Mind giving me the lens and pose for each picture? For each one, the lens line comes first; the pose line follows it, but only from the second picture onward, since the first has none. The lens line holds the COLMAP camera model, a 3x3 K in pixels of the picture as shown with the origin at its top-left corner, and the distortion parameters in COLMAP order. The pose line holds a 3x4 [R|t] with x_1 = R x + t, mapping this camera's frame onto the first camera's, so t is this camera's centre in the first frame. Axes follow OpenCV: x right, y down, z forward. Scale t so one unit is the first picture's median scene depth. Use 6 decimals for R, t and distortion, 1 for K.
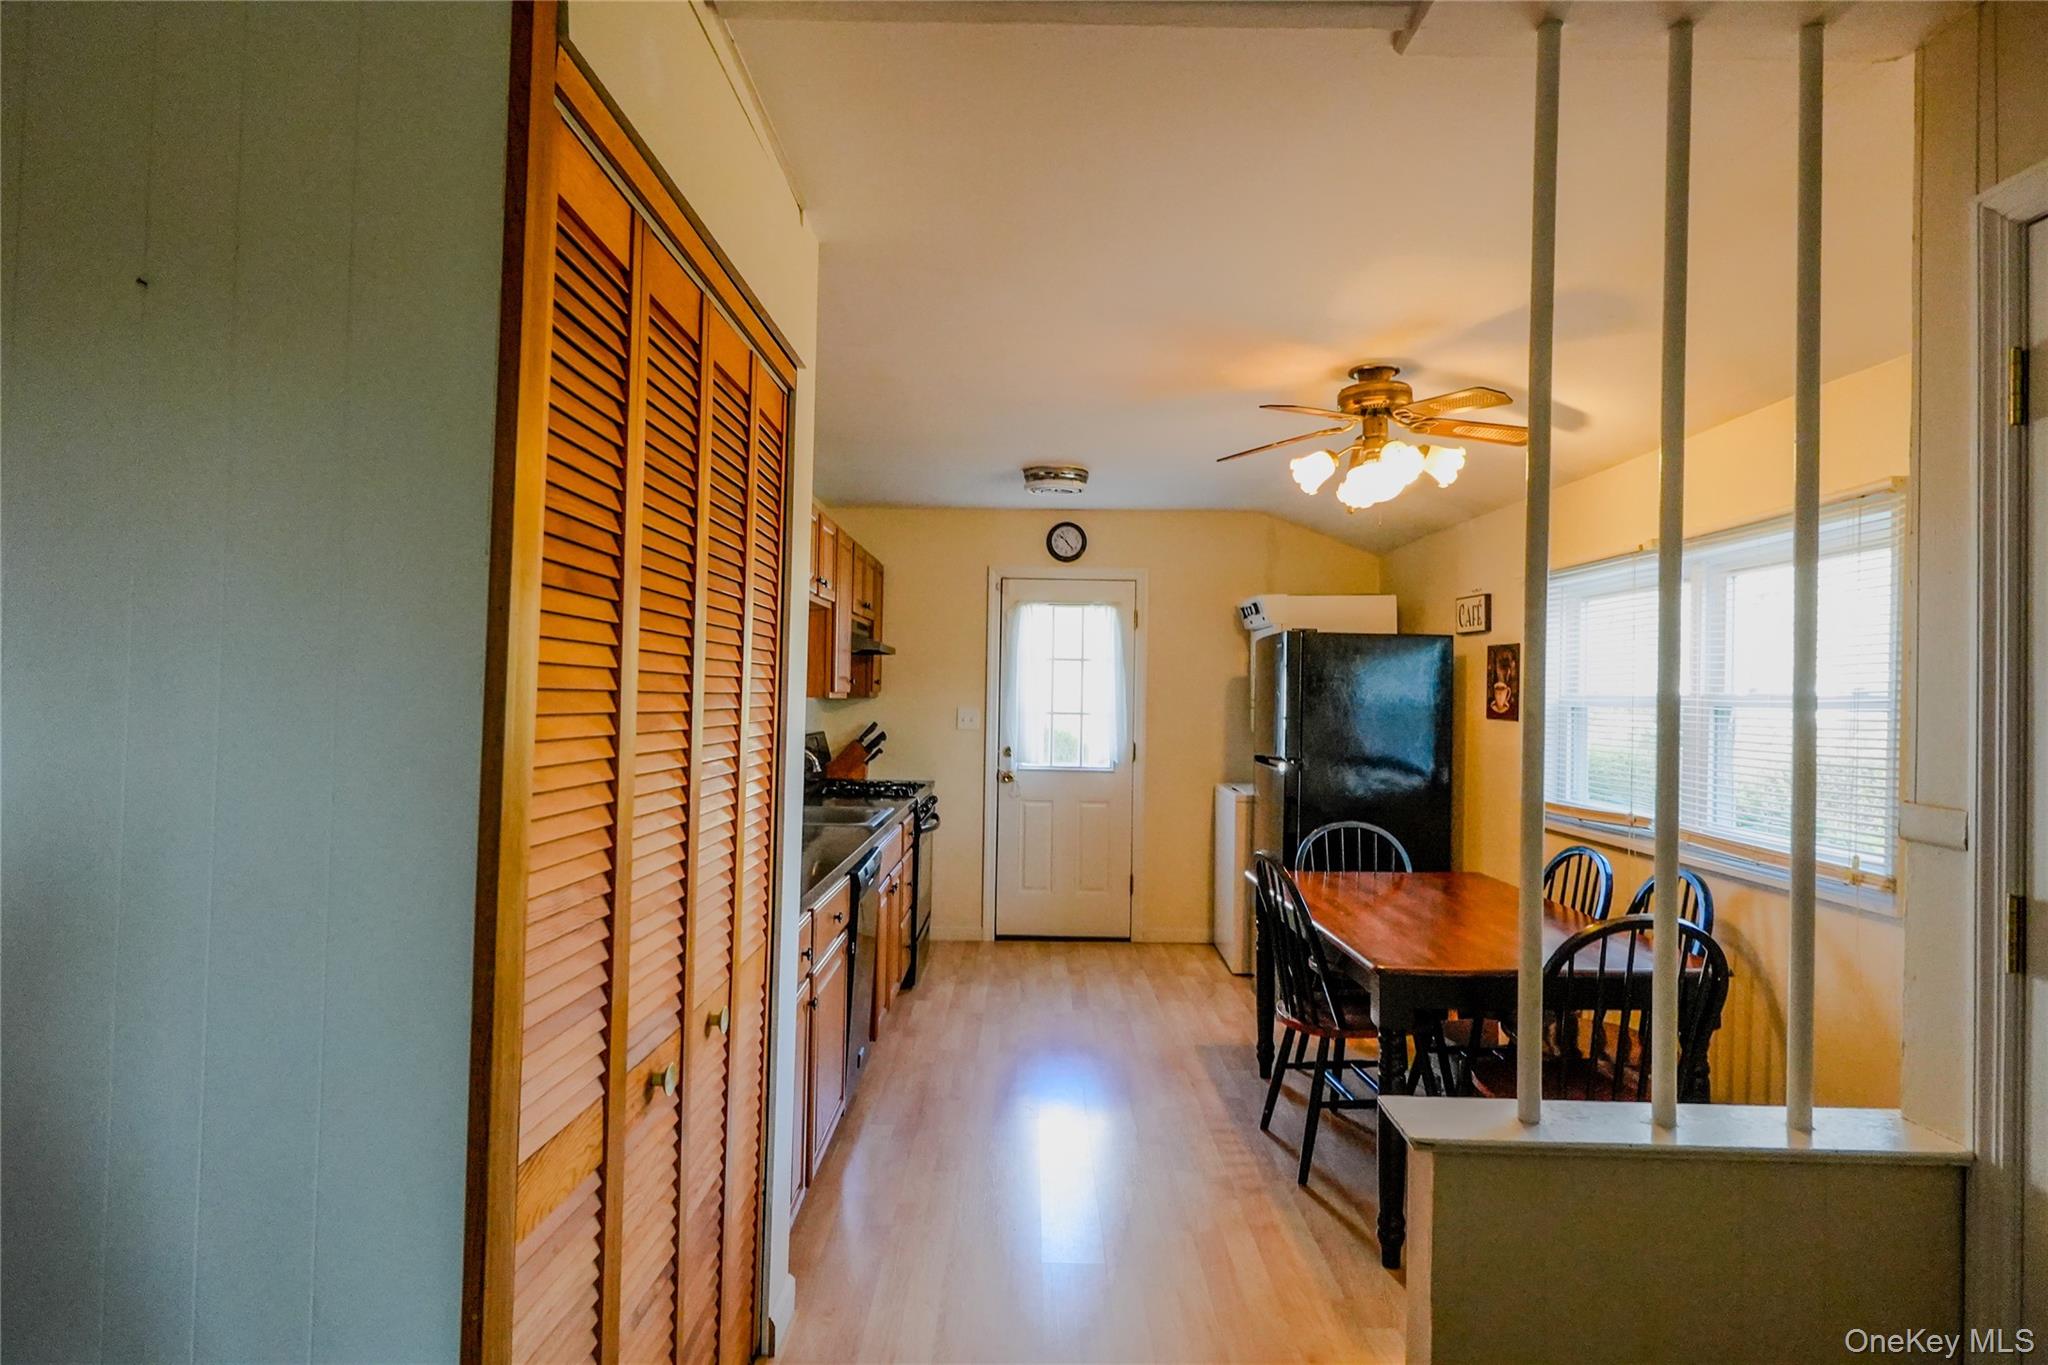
lens RADIAL K [[1139.3, 0, 1023.2], [0, 1139.3, 678.9], [0, 0, 1]] dist [0.001306, 0.001856]
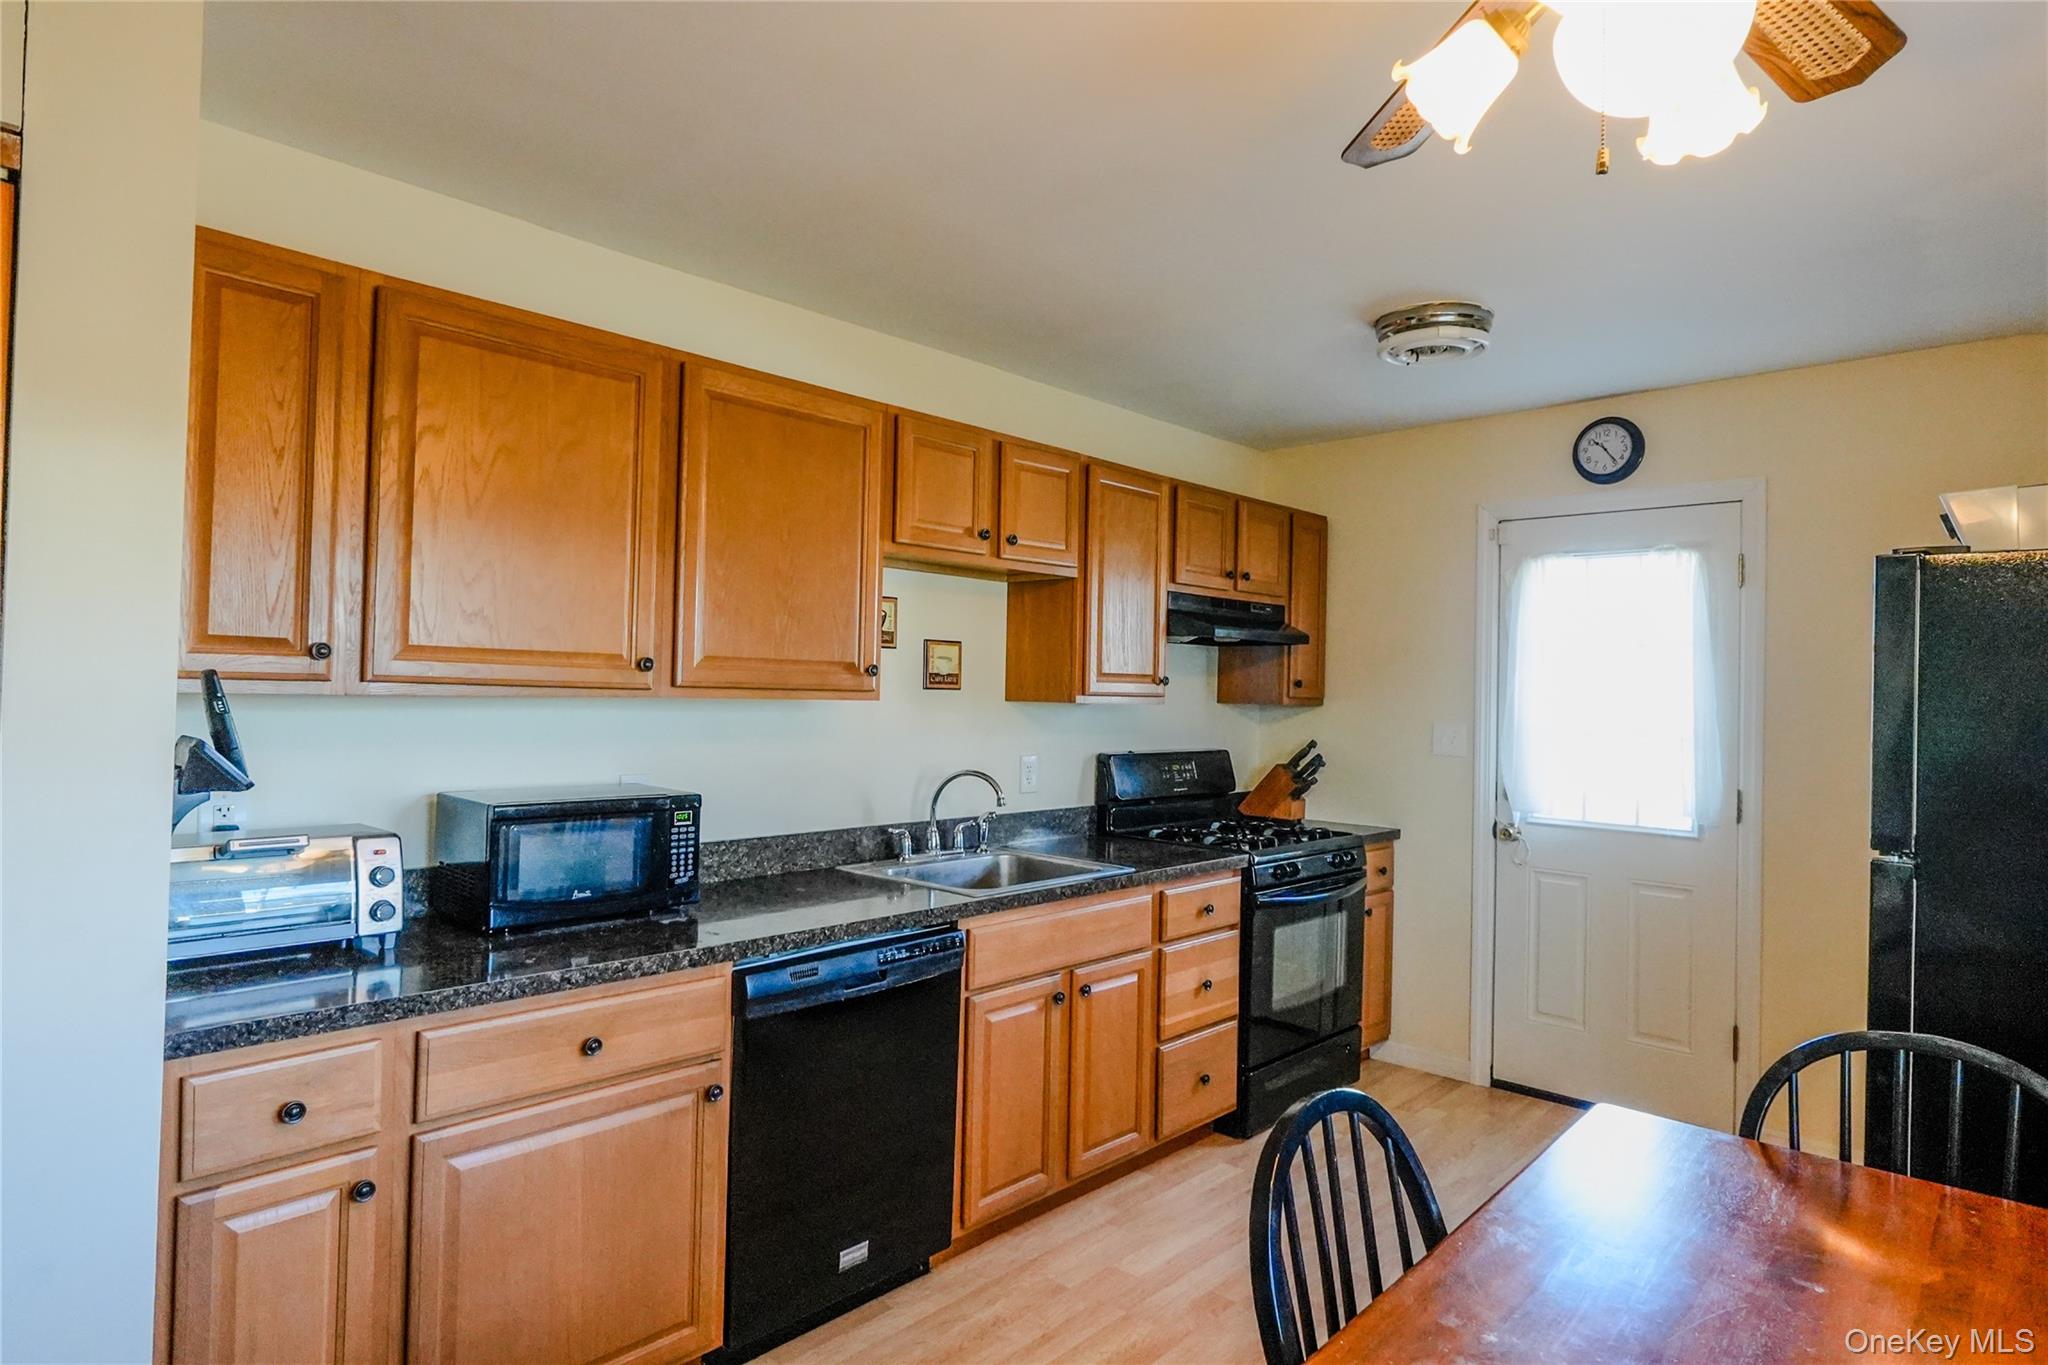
lens RADIAL K [[1139.3, 0, 1023.7], [0, 1139.3, 676.9], [0, 0, 1]] dist [0.001306, 0.001856]
pose [[0.736224, -0.009679, -0.676669, 0.235196], [0.001034, 0.999913, -0.013177, 0.008087], [0.676737, 0.009002, 0.736170, 0.376801]]
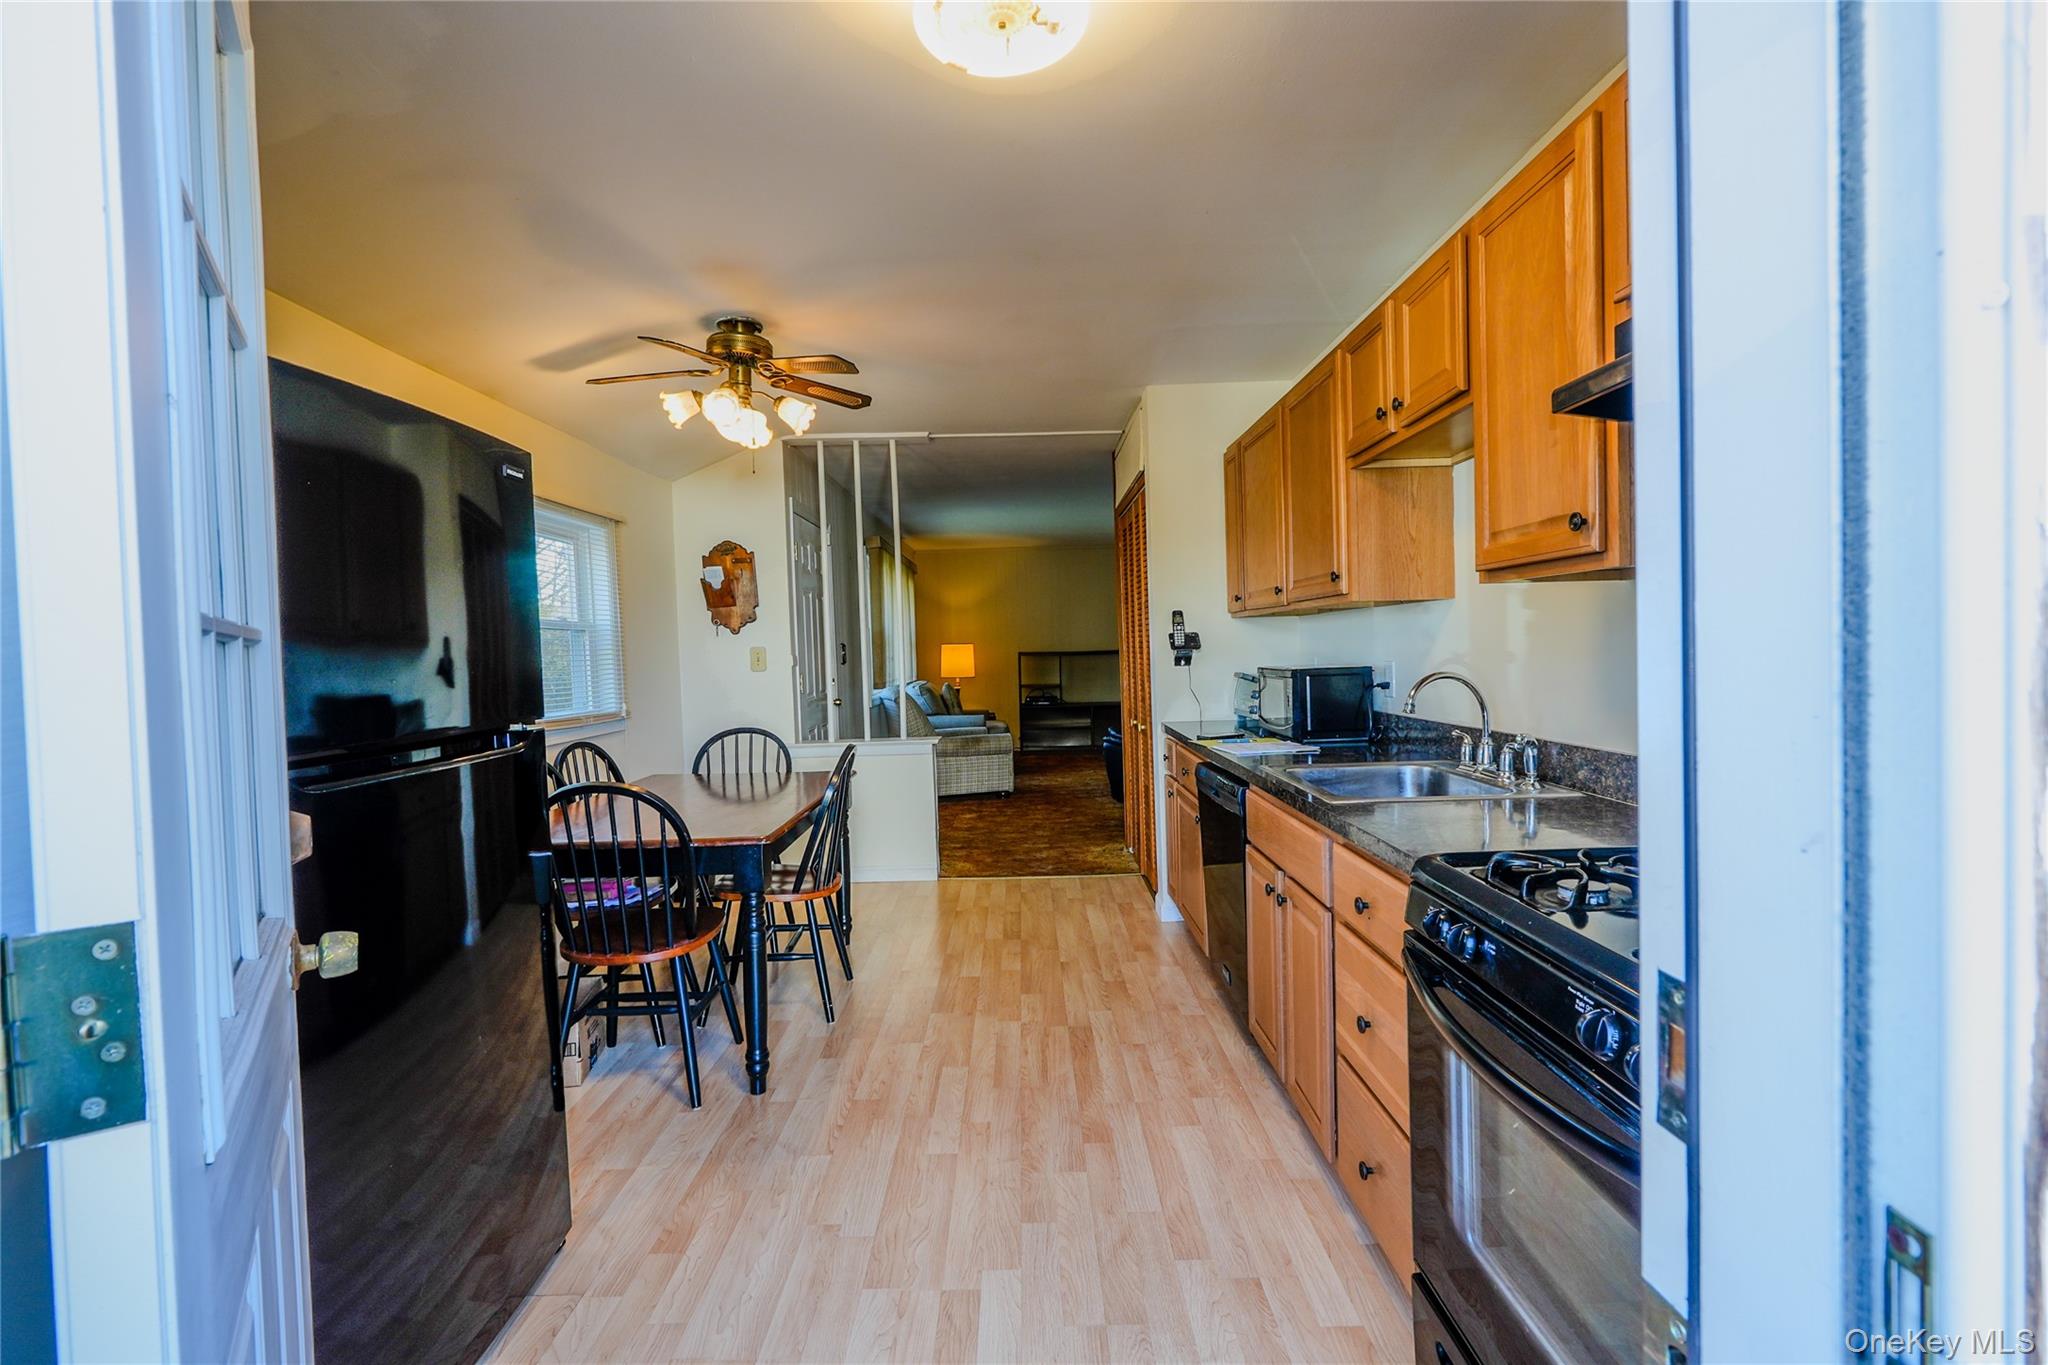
lens RADIAL K [[940.6, 0, 1034.4], [0, 940.6, 675.3], [0, 0, 1]] dist [-0.011058, 0.003947]
pose [[-0.999786, 0.008606, -0.018800, 0.022841], [0.008371, 0.999886, 0.012544, 0.040428], [0.018906, 0.012384, -0.999745, 1.151631]]
